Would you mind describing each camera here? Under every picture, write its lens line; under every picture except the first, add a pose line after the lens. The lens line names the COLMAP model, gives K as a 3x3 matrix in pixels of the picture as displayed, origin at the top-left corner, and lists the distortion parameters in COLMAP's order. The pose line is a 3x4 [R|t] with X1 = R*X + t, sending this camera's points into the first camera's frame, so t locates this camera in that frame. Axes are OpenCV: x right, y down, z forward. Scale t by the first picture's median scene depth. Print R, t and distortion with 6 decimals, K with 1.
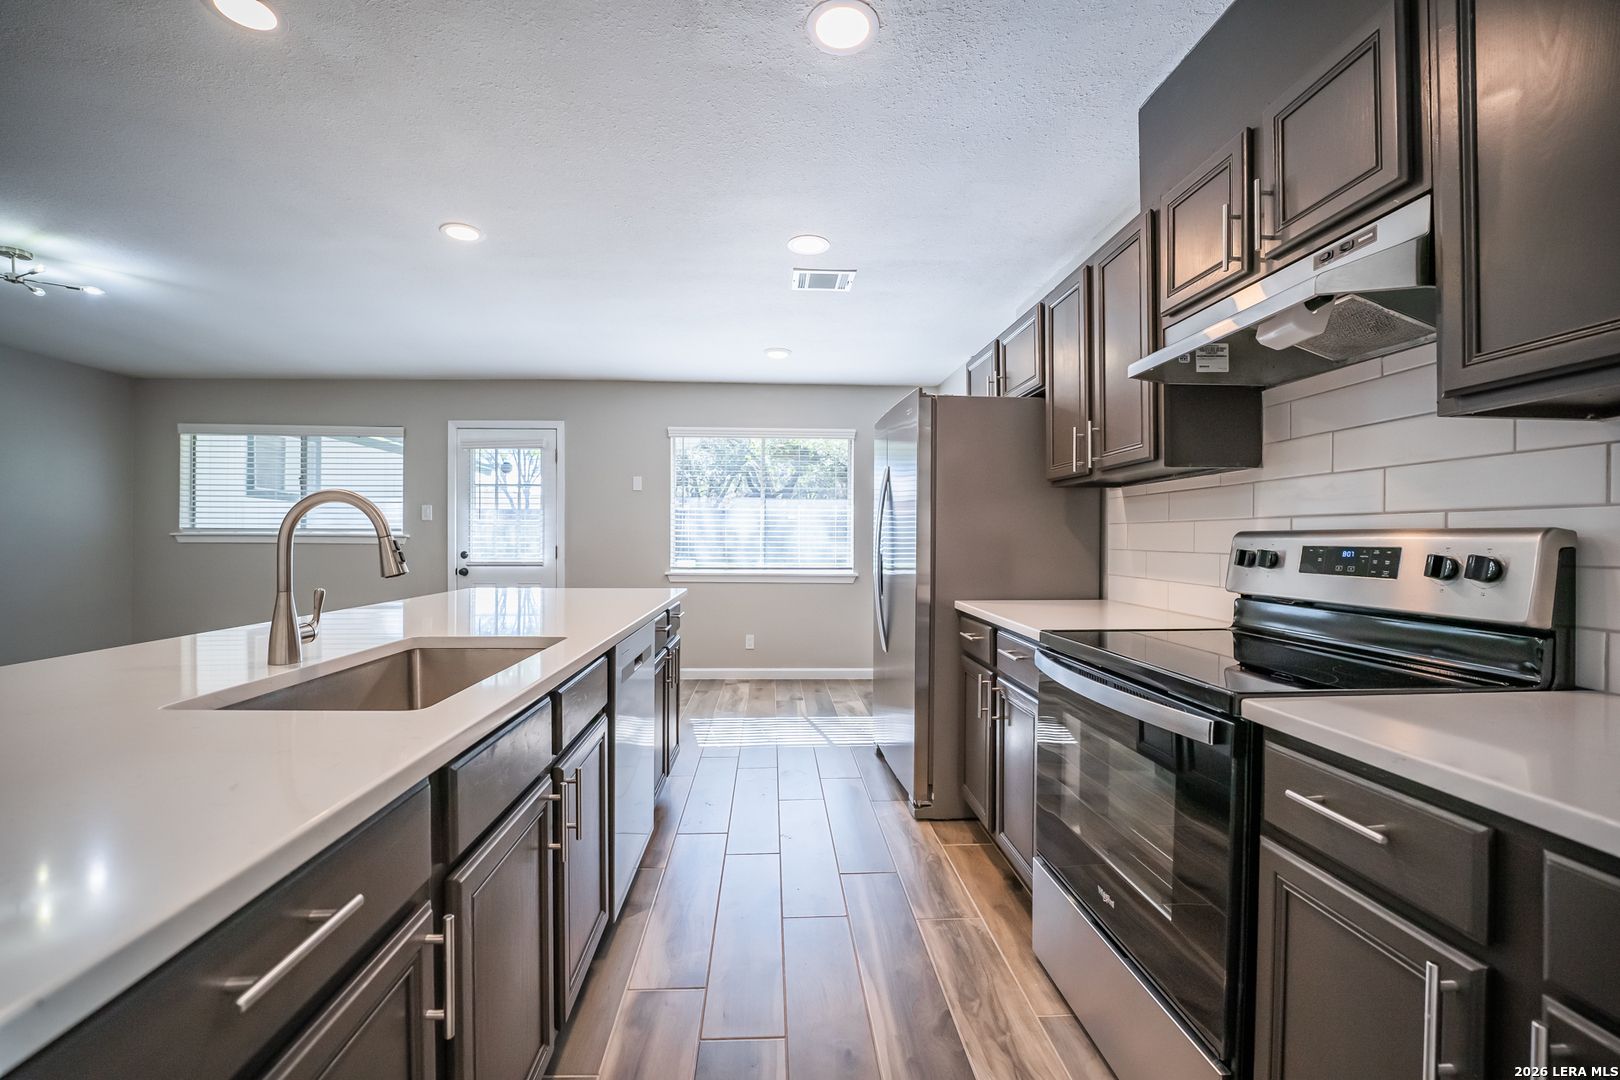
lens RADIAL K [[663.5, 0, 804.6], [0, 663.5, 541.8], [0, 0, 1]] dist [-0.030454, 0.003469]
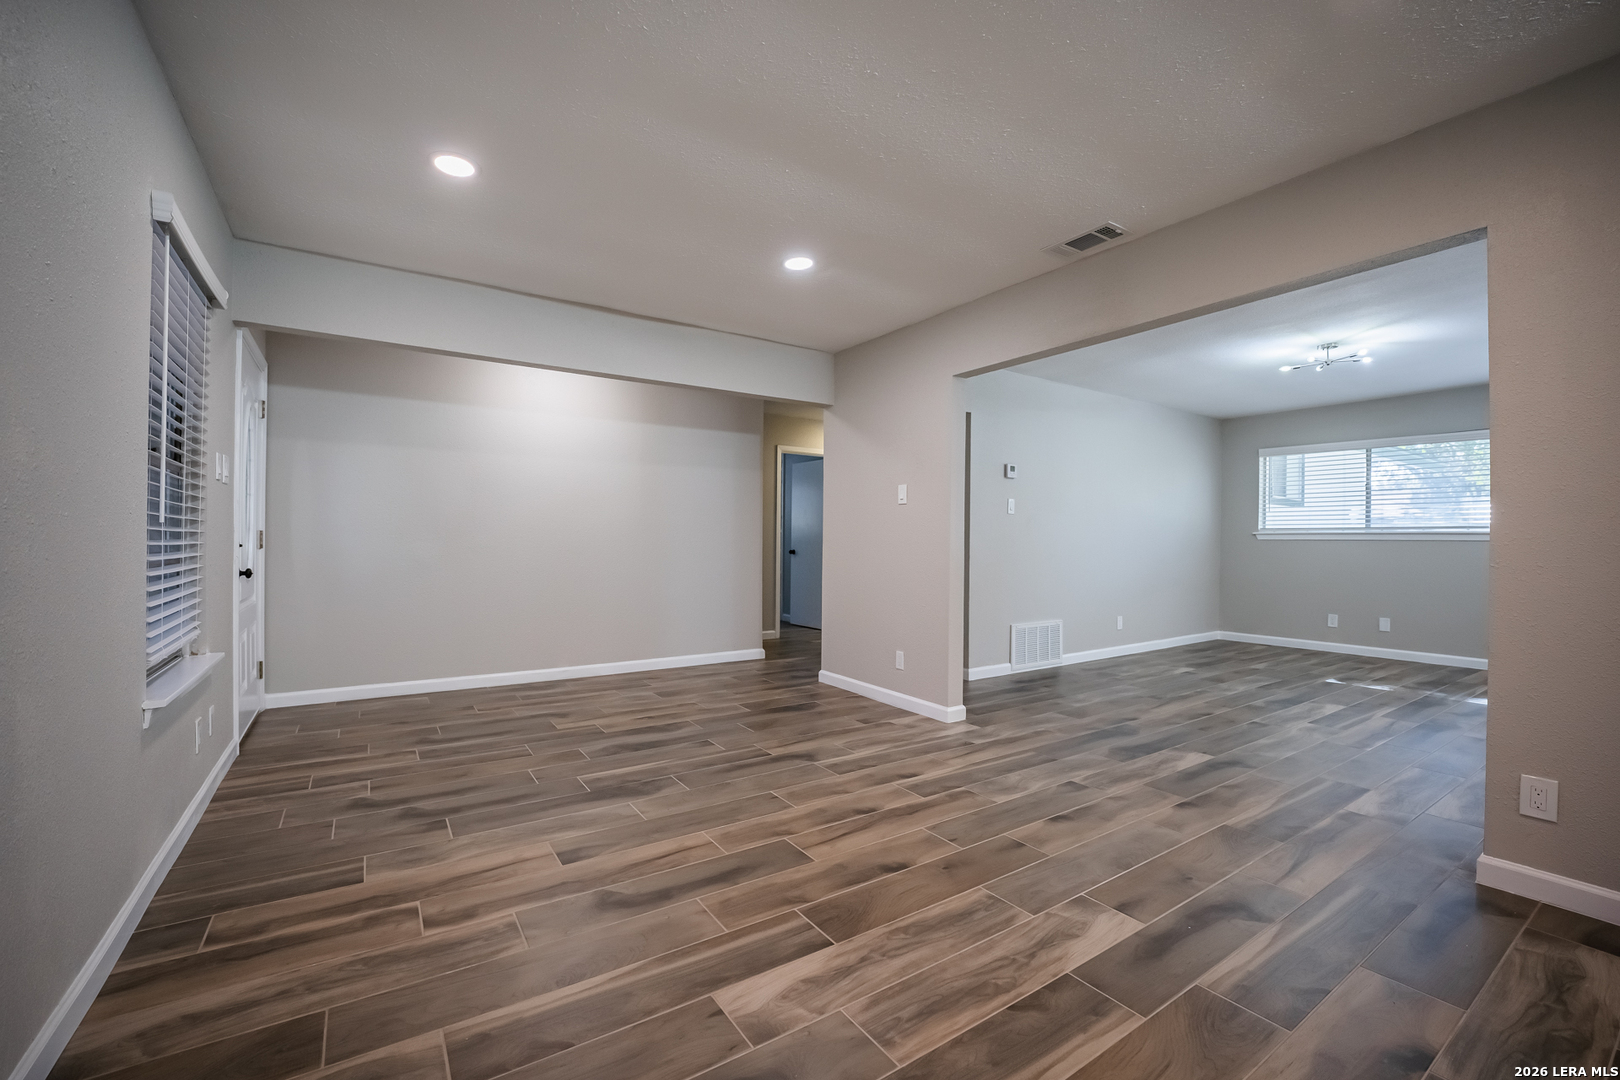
lens RADIAL K [[663.5, 0, 792.9], [0, 663.5, 548.0], [0, 0, 1]] dist [-0.030454, 0.003469]
pose [[0.507090, 0.011617, -0.861815, -0.855793], [-0.010583, 0.999918, 0.007252, 0.053795], [0.861828, 0.005443, 0.507172, -1.410598]]
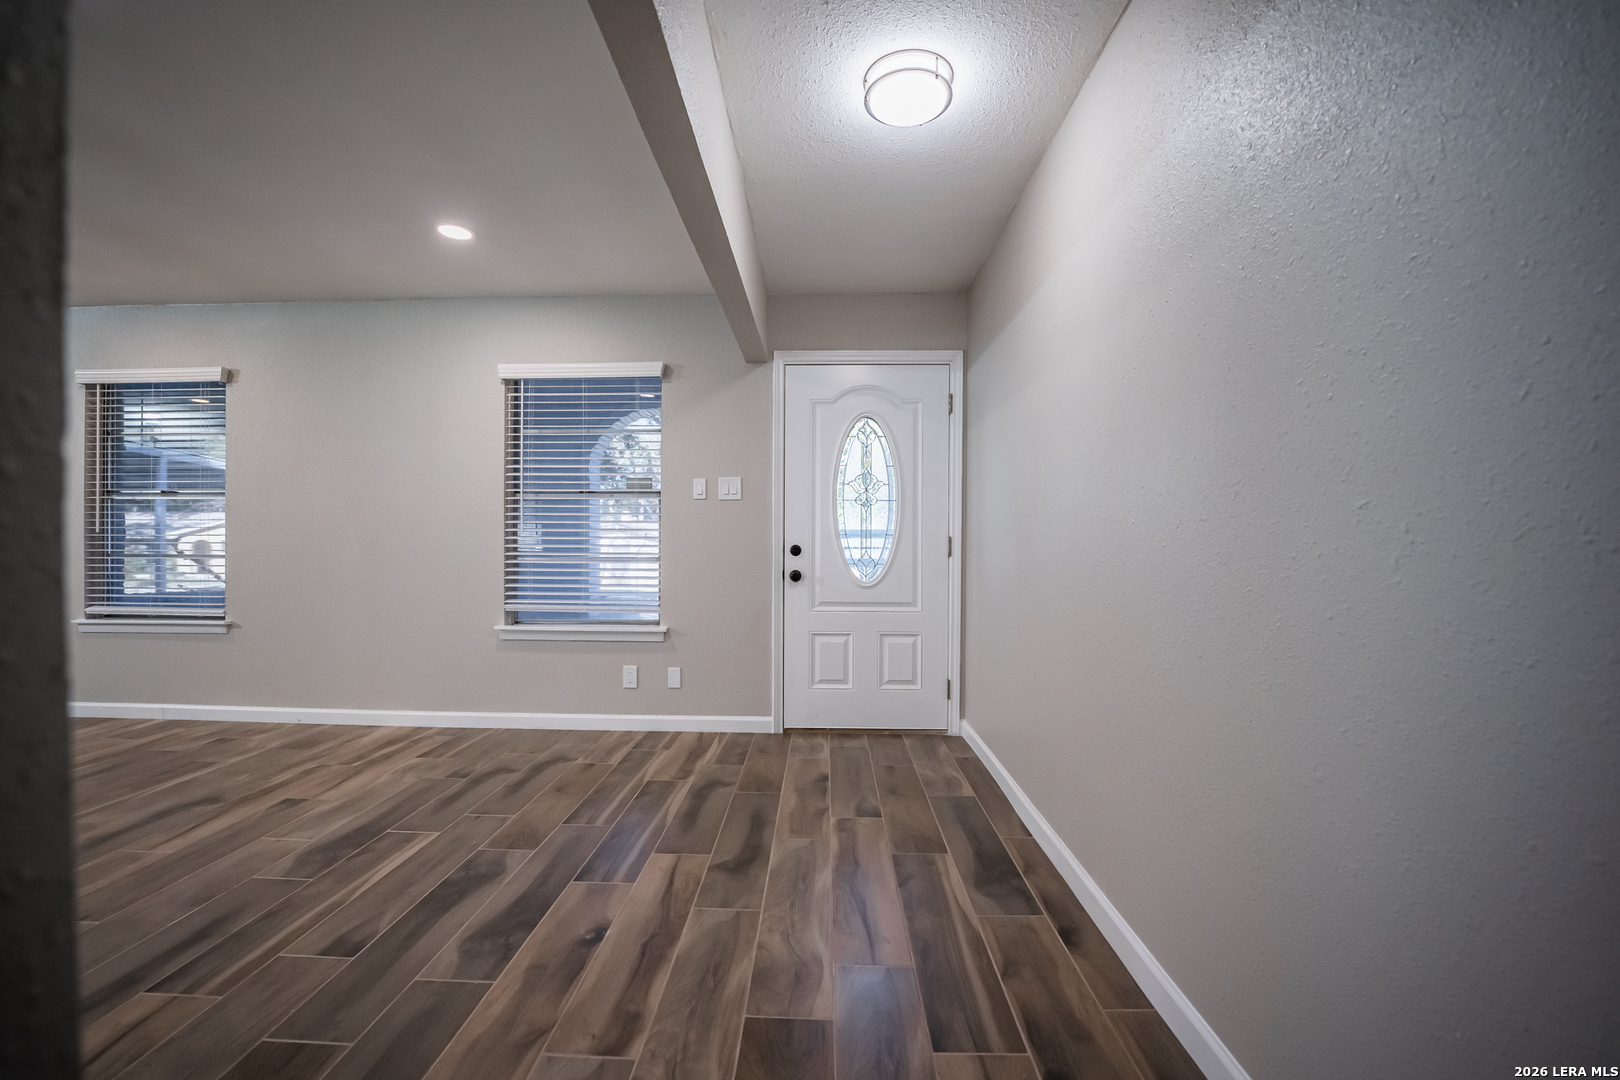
lens RADIAL K [[663.5, 0, 800.3], [0, 663.5, 550.4], [0, 0, 1]] dist [-0.030454, 0.003469]
pose [[-0.998051, -0.010546, 0.061512, -3.272873], [-0.009141, 0.999692, 0.023069, 0.024963], [-0.061736, 0.022461, -0.997840, 0.191456]]
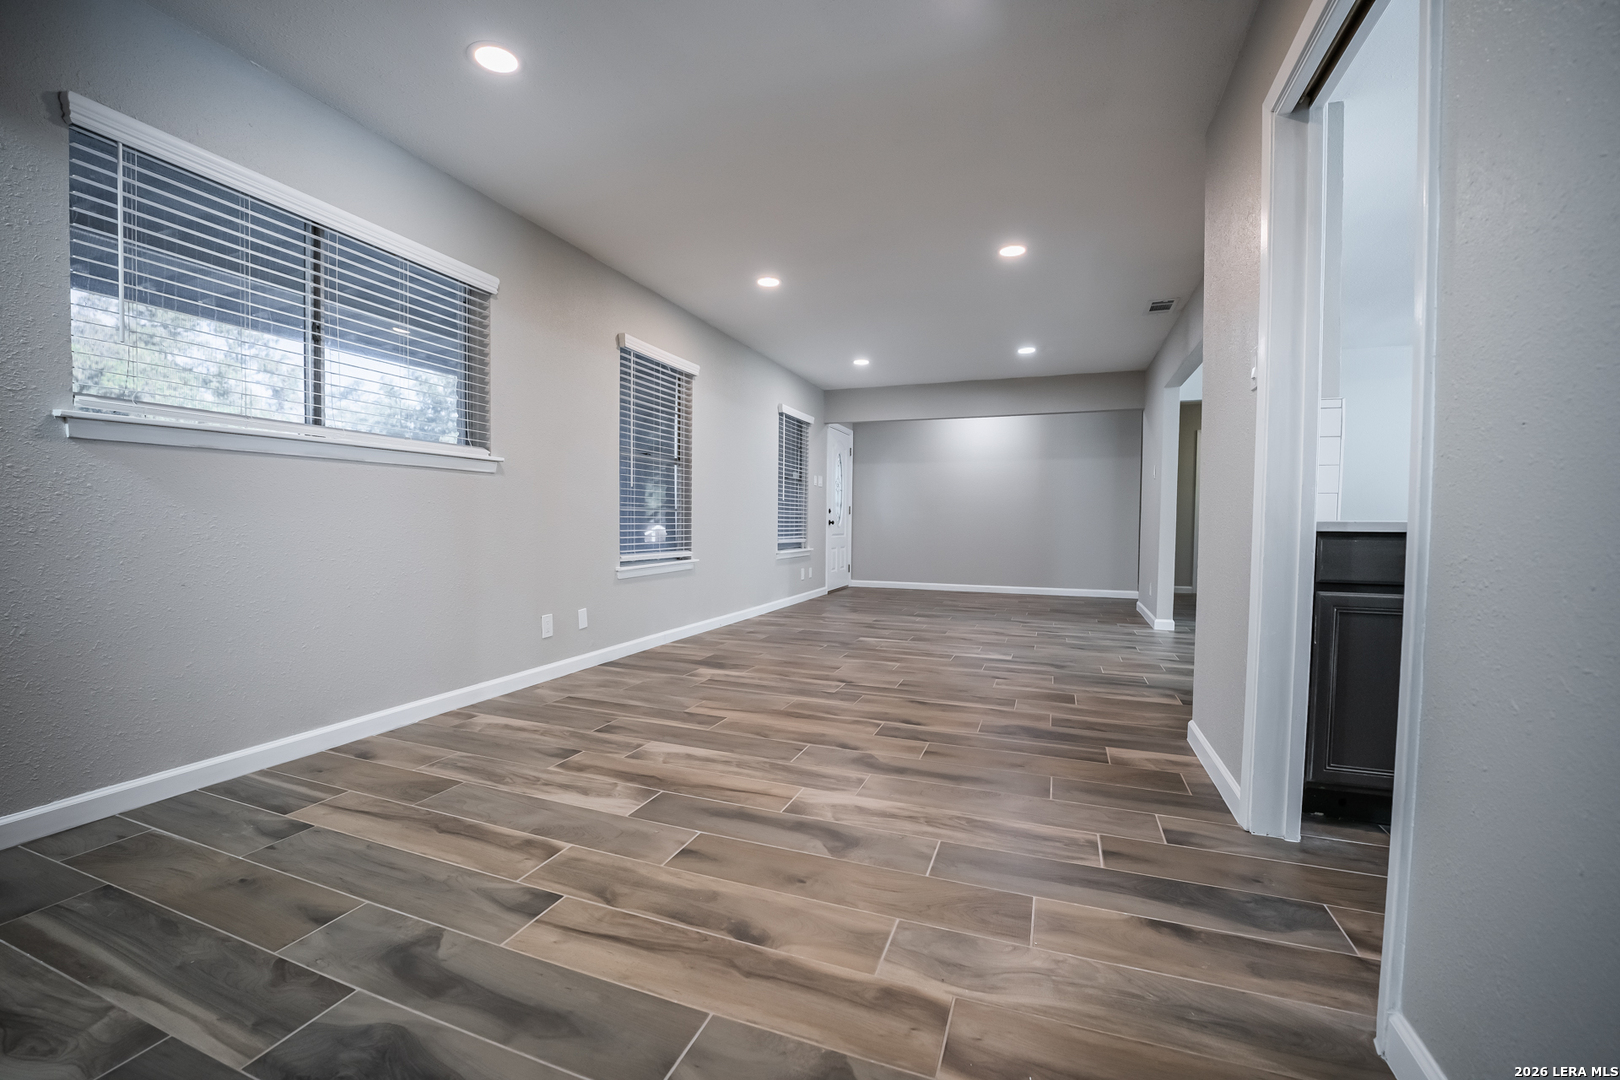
lens RADIAL K [[663.5, 0, 805.8], [0, 663.5, 547.8], [0, 0, 1]] dist [-0.030454, 0.003469]
pose [[-0.402574, 0.028731, -0.914937, 1.032340], [-0.015136, 0.999162, 0.038036, 0.151881], [0.915262, 0.029161, -0.401801, -0.193267]]
